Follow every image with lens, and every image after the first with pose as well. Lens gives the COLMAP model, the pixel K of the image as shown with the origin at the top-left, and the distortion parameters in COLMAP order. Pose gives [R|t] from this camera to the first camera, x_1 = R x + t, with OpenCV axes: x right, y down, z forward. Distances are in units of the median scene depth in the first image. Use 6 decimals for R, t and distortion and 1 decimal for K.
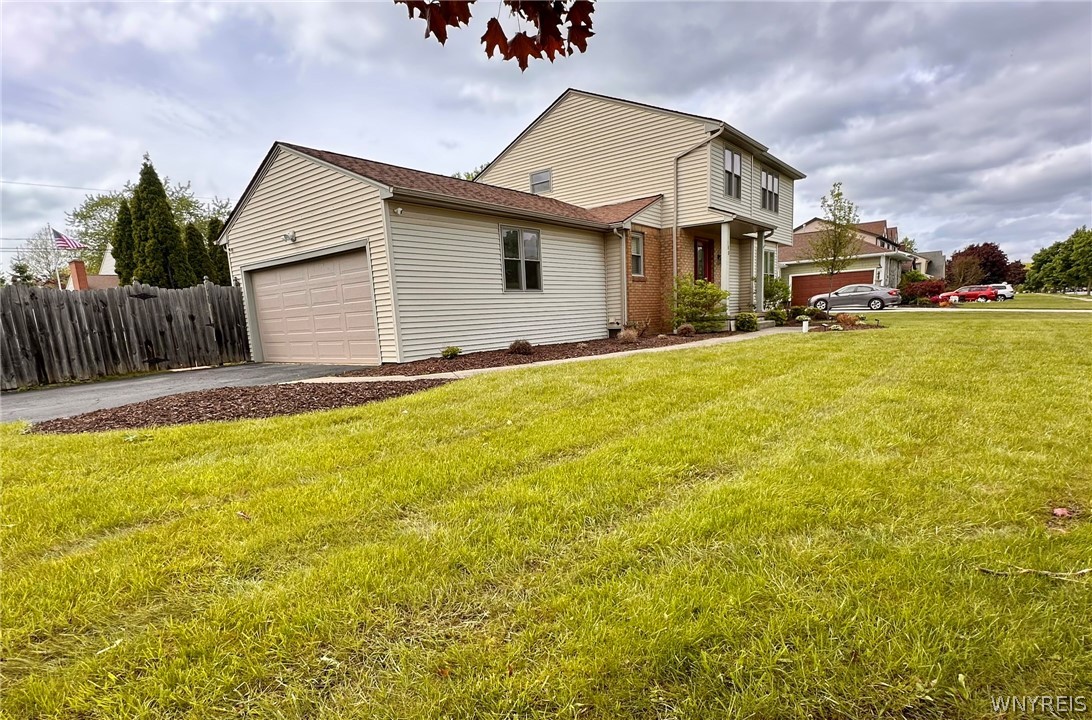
lens RADIAL K [[567.7, 0, 558.1], [0, 567.7, 421.1], [0, 0, 1]] dist [-0.002537, -0.002042]
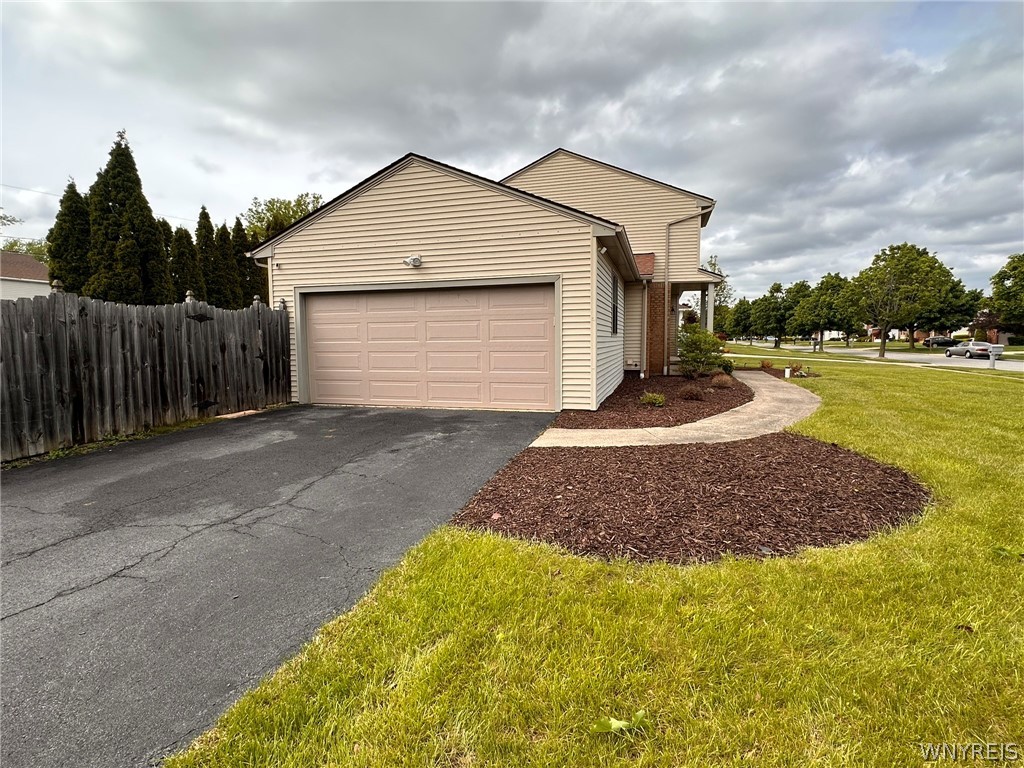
lens RADIAL K [[515.5, 0, 511.2], [0, 515.5, 387.4], [0, 0, 1]] dist [-0.002767, -0.000702]
pose [[0.927390, 0.009312, 0.373980, -0.589377], [0.029429, 0.994776, -0.097748, -0.051500], [-0.372936, 0.101656, 0.922271, 0.233891]]
